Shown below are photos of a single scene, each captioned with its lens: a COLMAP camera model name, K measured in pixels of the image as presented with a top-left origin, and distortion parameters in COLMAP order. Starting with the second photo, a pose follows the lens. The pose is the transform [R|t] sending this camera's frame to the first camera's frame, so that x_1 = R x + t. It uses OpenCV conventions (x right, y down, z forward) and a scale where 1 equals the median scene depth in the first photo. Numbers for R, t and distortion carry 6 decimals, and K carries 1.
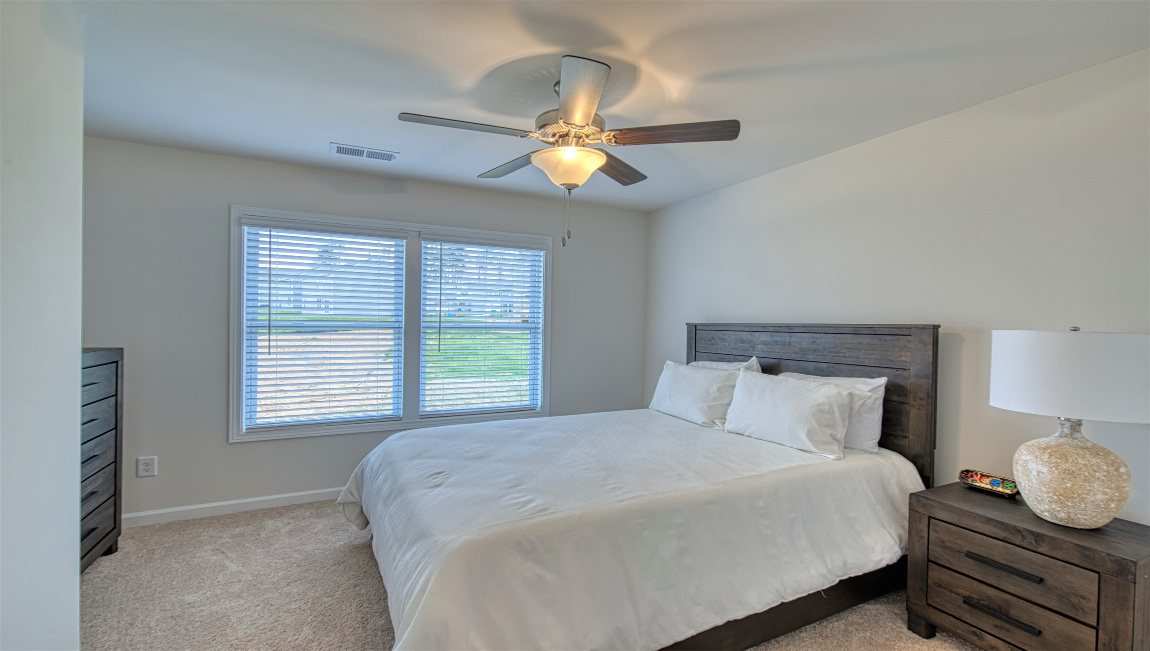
lens RADIAL K [[496.1, 0, 563.1], [0, 496.1, 324.0], [0, 0, 1]] dist [-0.001115, -0.001263]
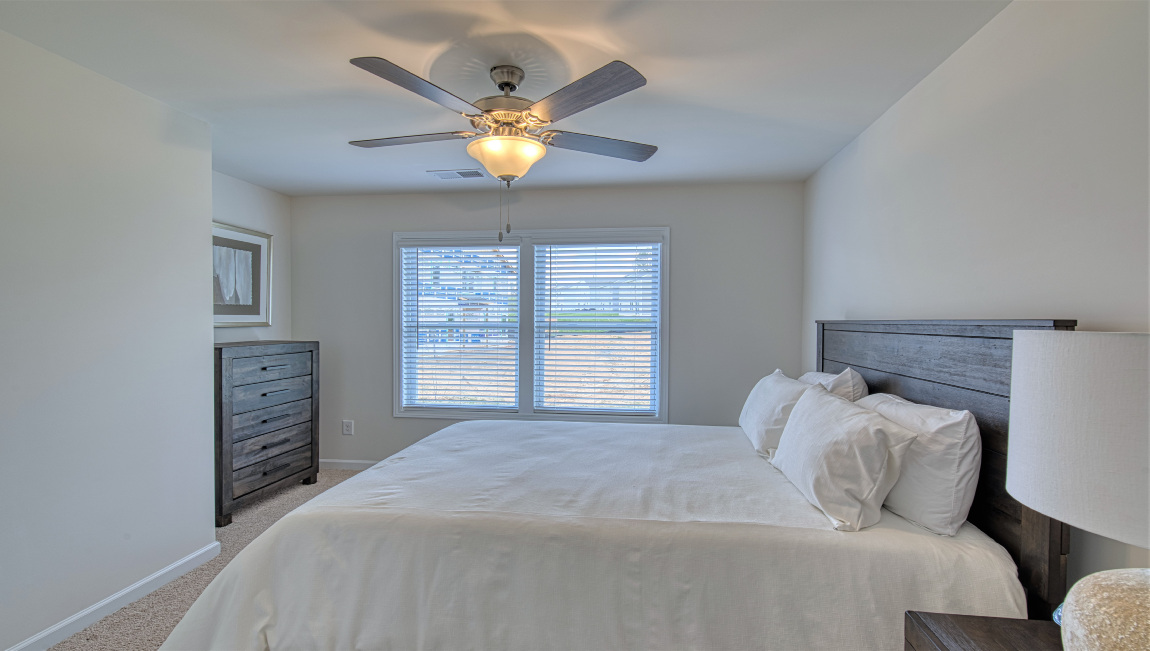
lens RADIAL K [[496.1, 0, 568.5], [0, 496.1, 324.8], [0, 0, 1]] dist [-0.001115, -0.001263]
pose [[0.828908, -0.003973, -0.559370, 0.528199], [0.004190, 0.999991, -0.000894, 0.004110], [0.559369, -0.001602, 0.828917, 0.225073]]
